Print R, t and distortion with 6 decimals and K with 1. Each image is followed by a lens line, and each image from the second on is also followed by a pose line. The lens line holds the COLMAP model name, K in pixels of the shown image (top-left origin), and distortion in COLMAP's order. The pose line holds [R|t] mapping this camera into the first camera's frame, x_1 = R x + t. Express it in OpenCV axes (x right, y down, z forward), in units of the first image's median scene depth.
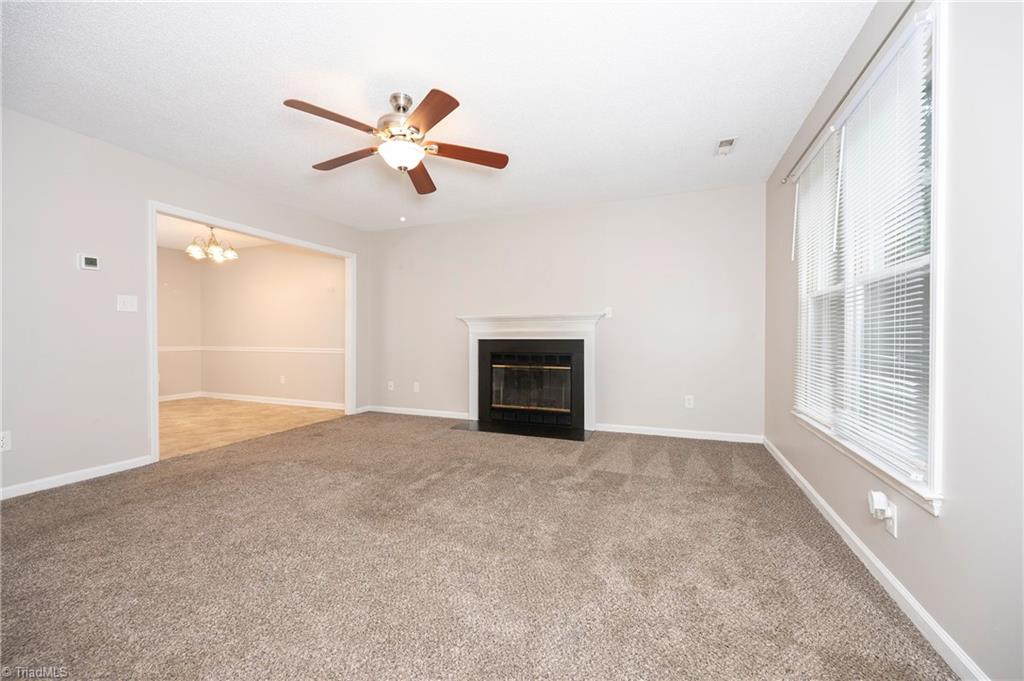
lens RADIAL K [[398.7, 0, 512.0], [0, 398.7, 340.5], [0, 0, 1]] dist [0.000205, -0.000098]
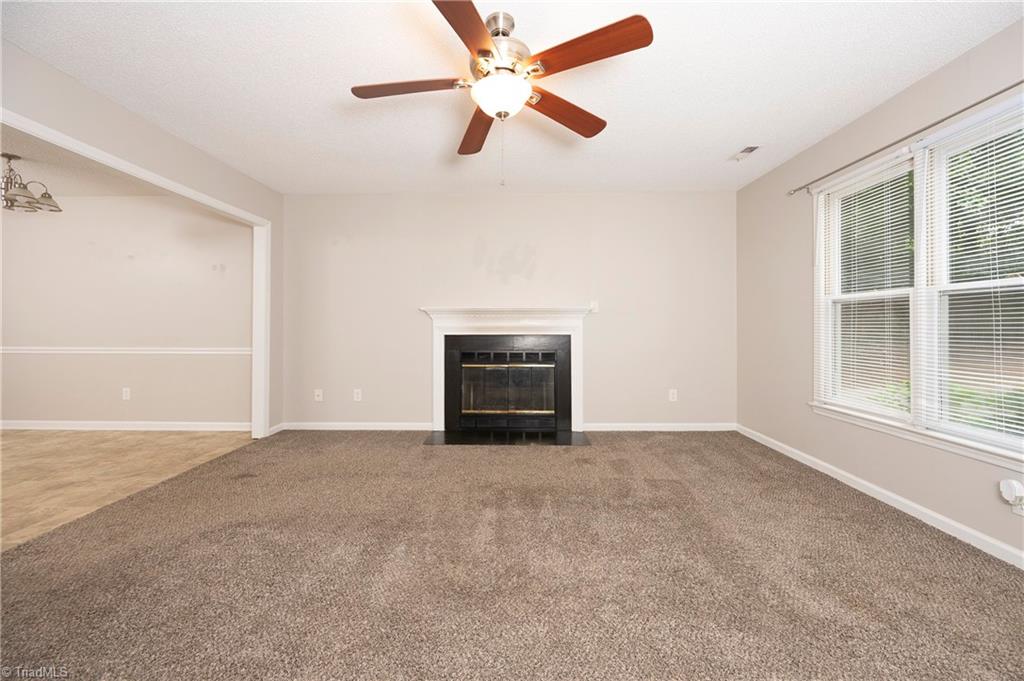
lens RADIAL K [[403.9, 0, 512.4], [0, 403.9, 324.5], [0, 0, 1]] dist [-0.000476, 0.000040]
pose [[0.933983, 0.002173, 0.357310, -0.288619], [0.002129, 0.999930, -0.011646, -0.016849], [-0.357311, 0.011638, 0.933913, 0.159997]]
